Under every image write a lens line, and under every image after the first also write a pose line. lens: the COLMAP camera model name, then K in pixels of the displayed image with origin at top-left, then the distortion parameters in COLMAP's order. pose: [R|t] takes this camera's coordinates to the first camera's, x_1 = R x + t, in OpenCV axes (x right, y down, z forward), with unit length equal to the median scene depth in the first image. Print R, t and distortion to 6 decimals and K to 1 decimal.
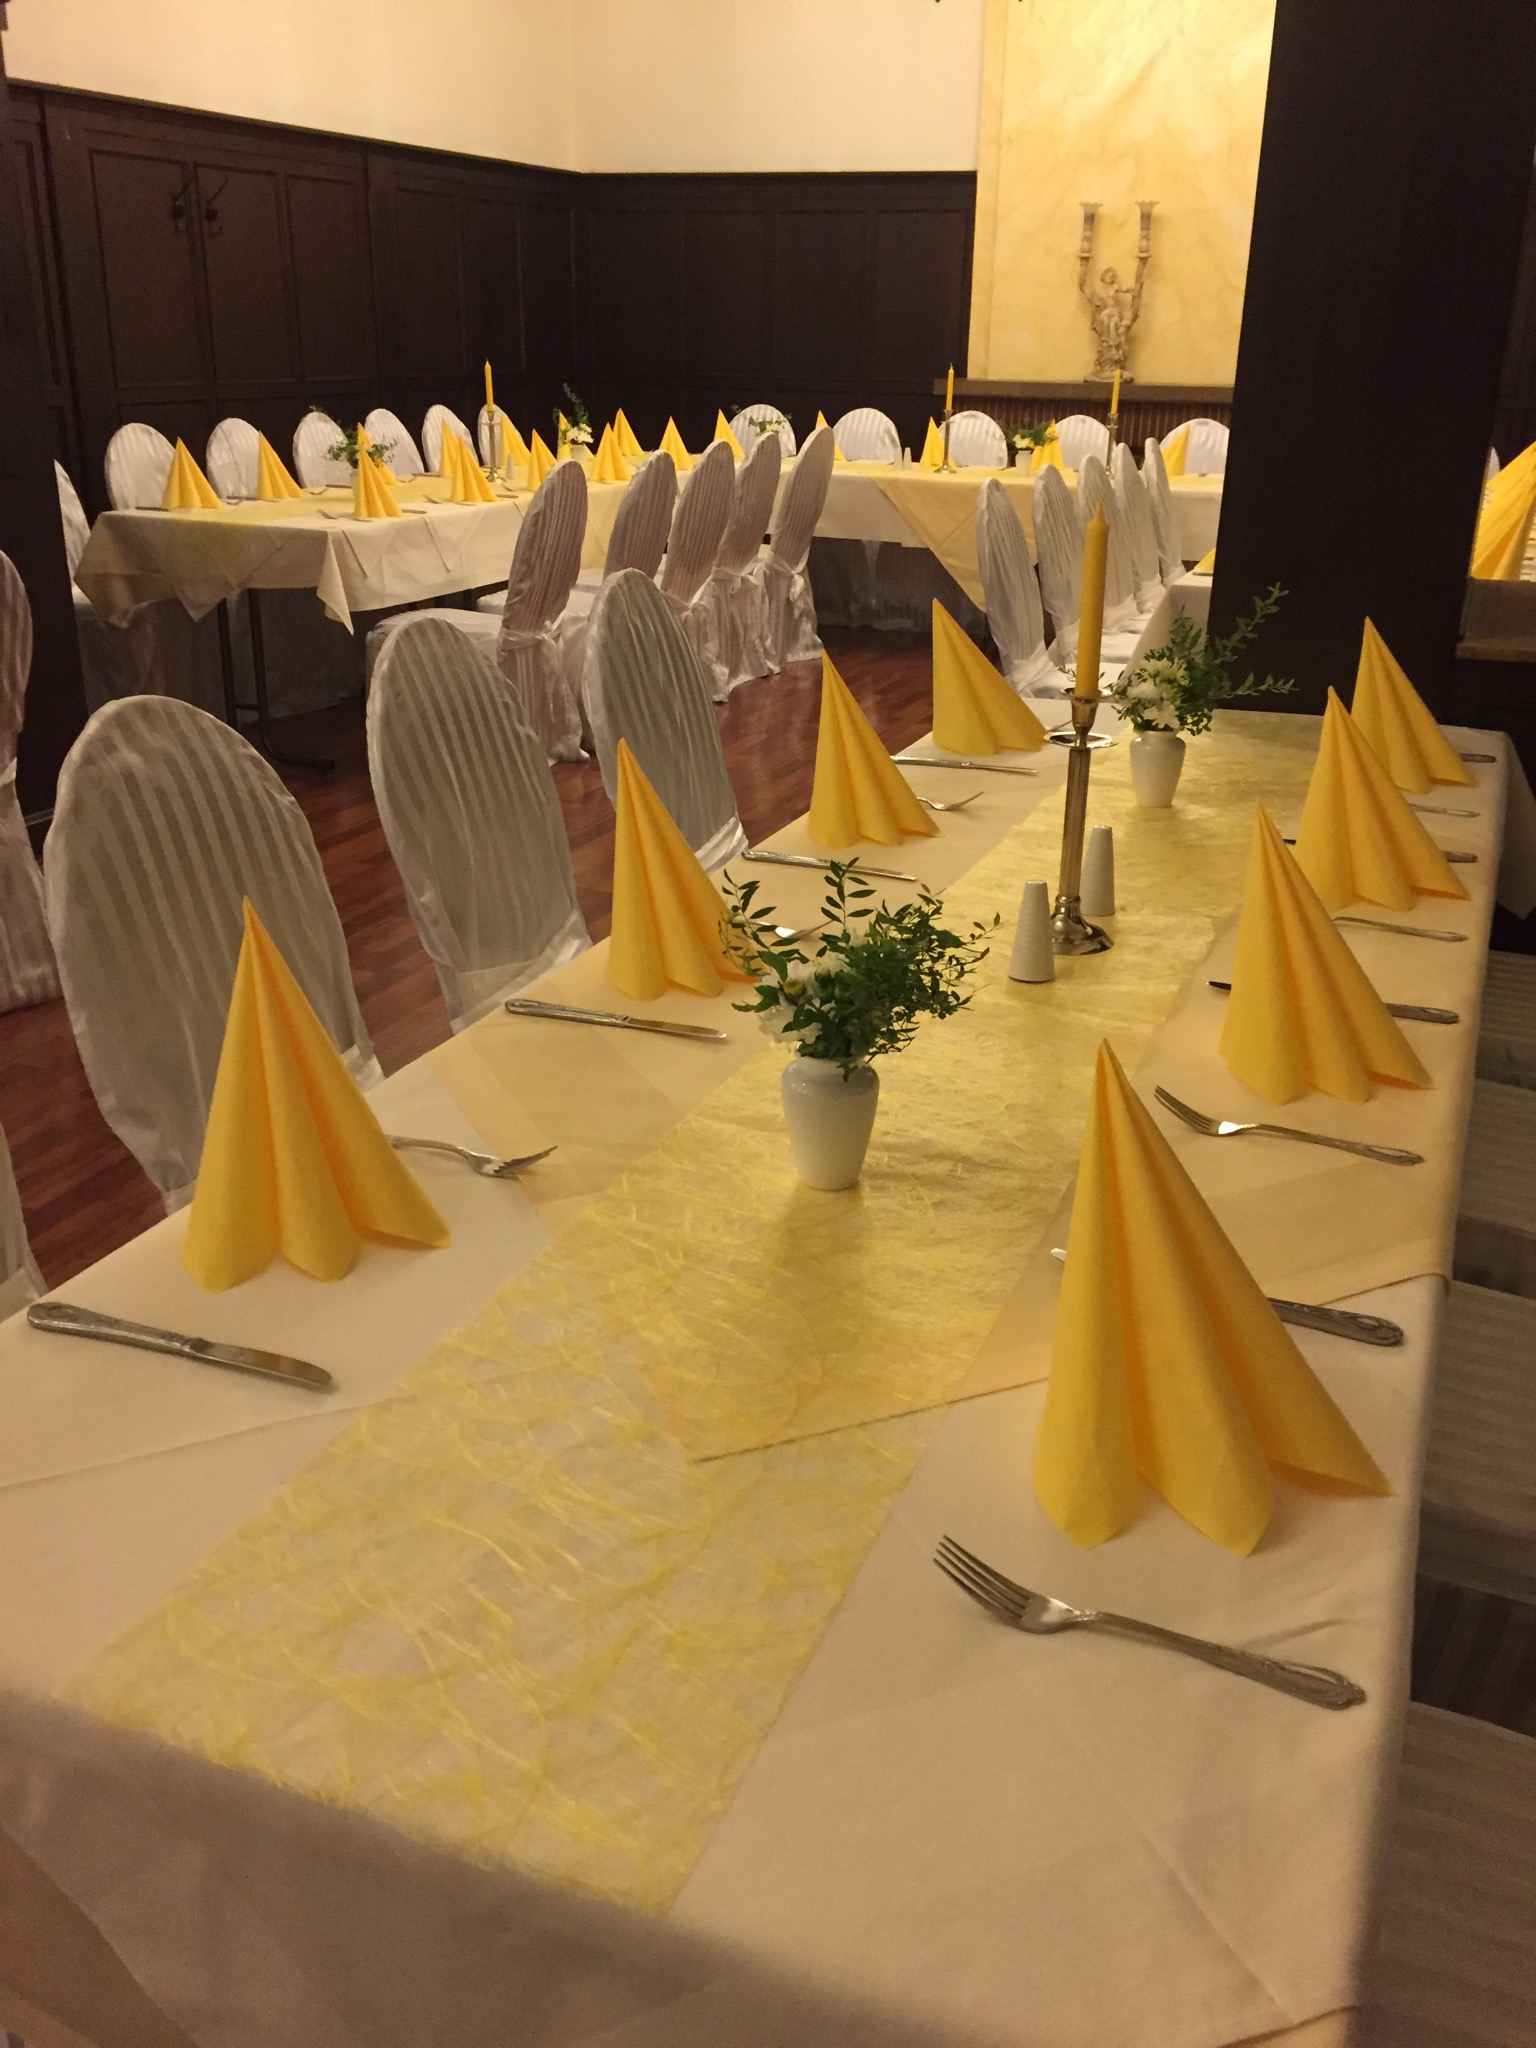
lens RADIAL K [[1854.6, 0, 768.0], [0, 1854.6, 1024.0], [0, 0, 1]] dist [0.109722, -0.130334]
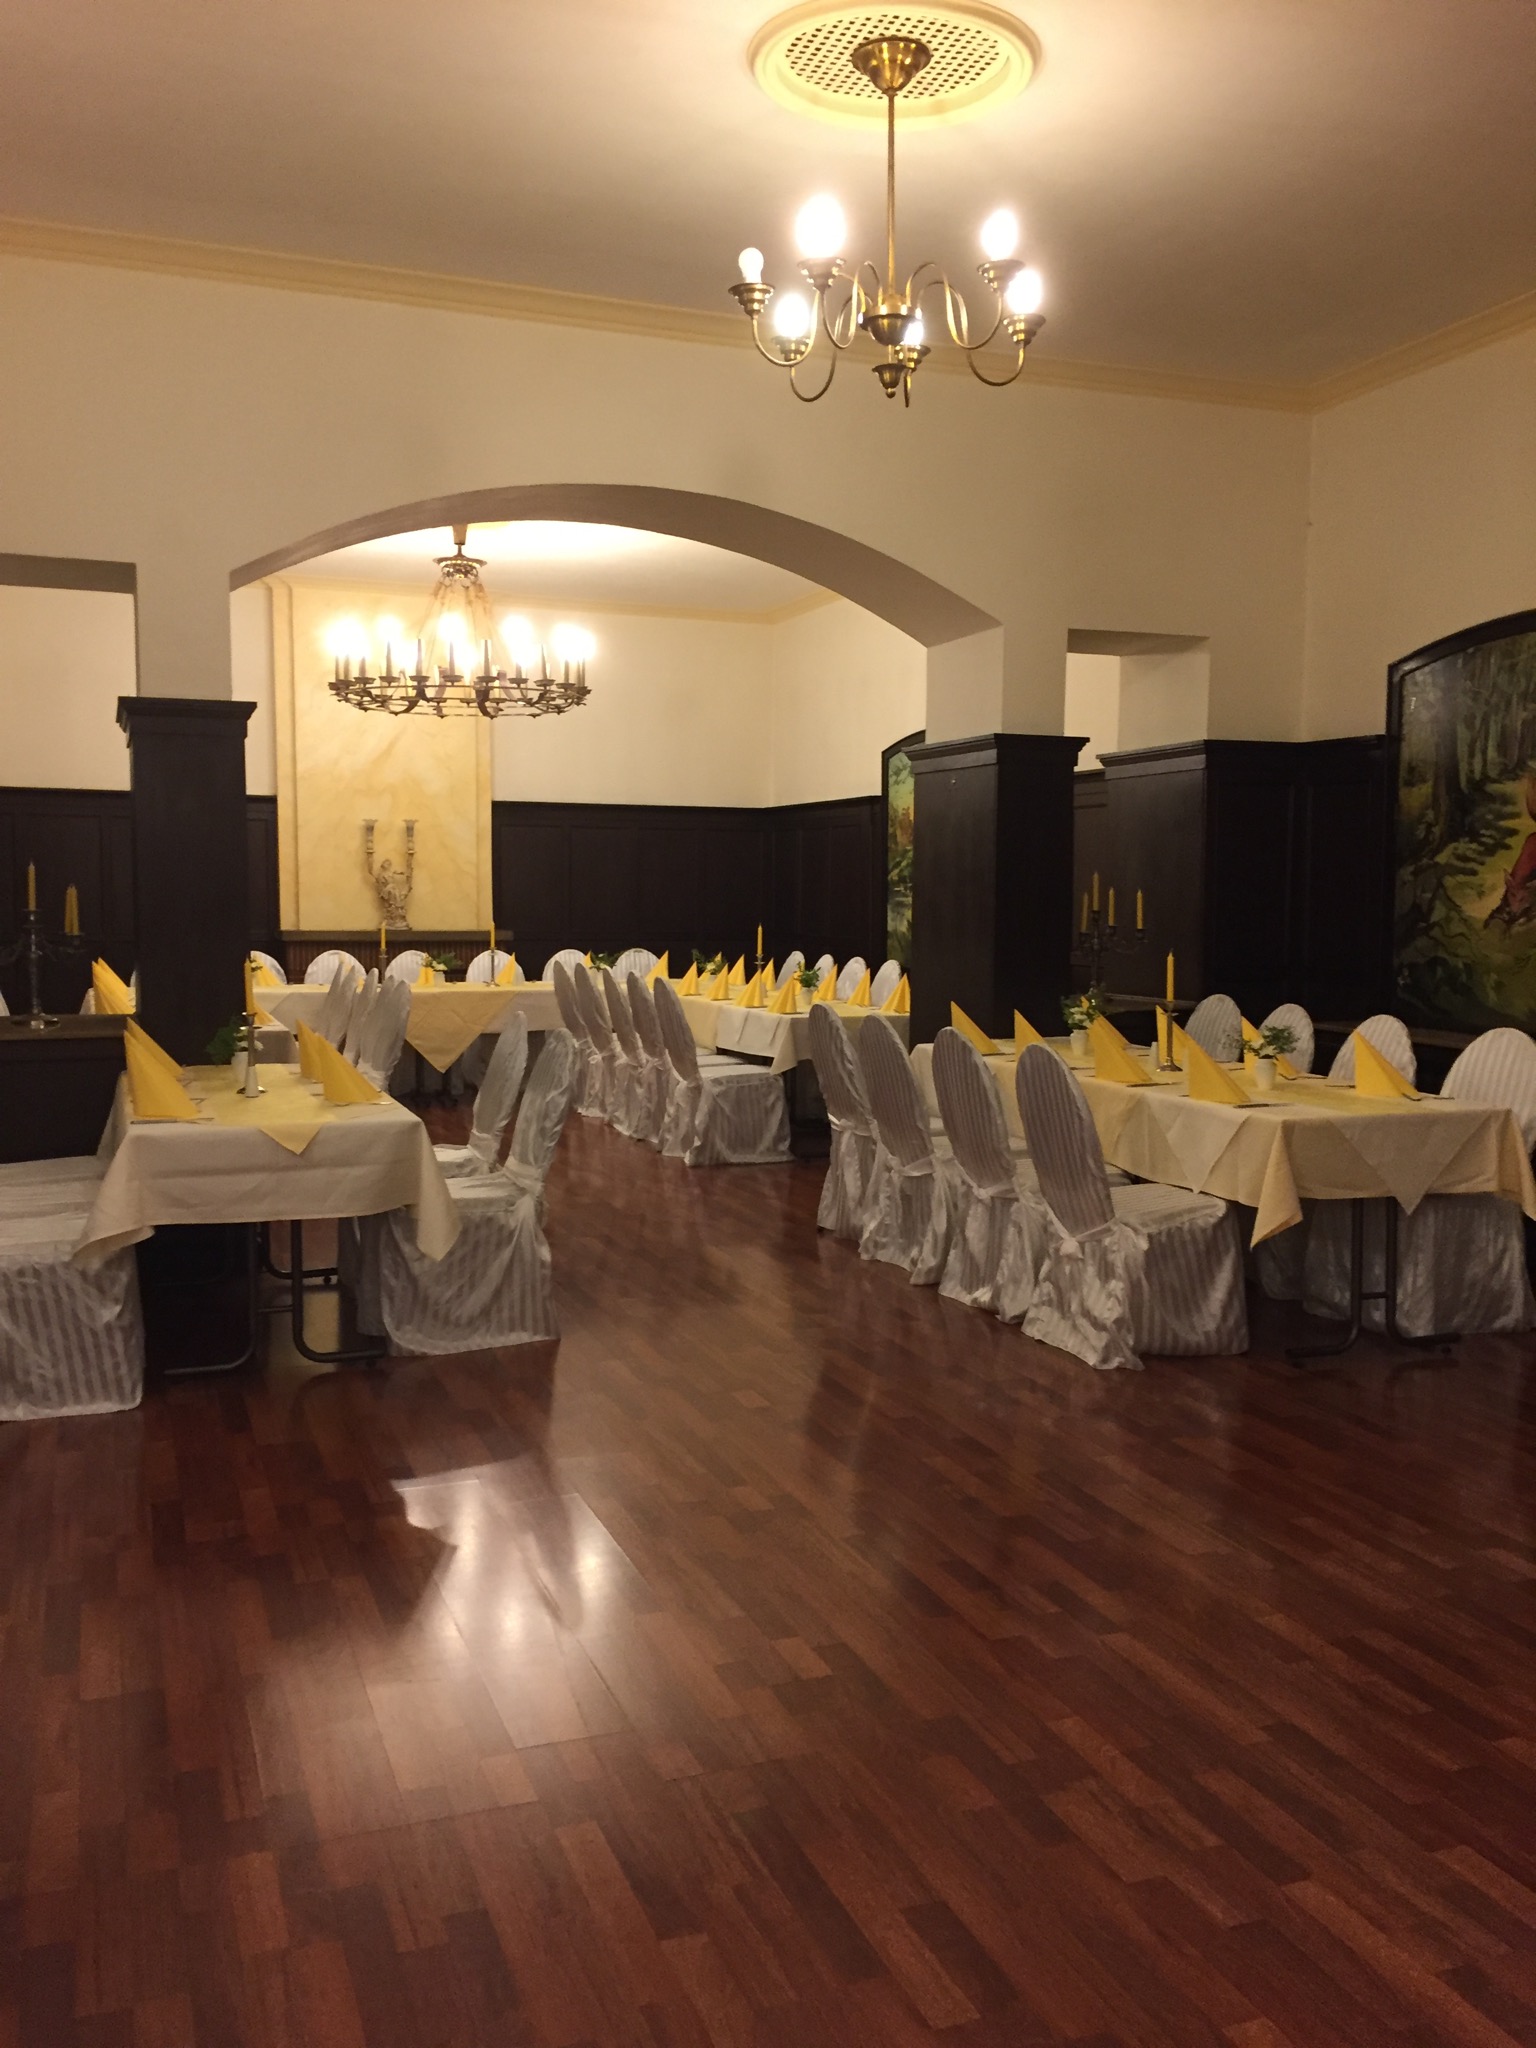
lens RADIAL K [[1854.6, 0, 768.0], [0, 1854.6, 1024.0], [0, 0, 1]] dist [0.109722, -0.130334]
pose [[0.740341, -0.060657, 0.669489, -0.600578], [0.241101, 0.953620, -0.180217, 0.065361], [-0.627507, 0.294837, 0.720629, -0.223575]]
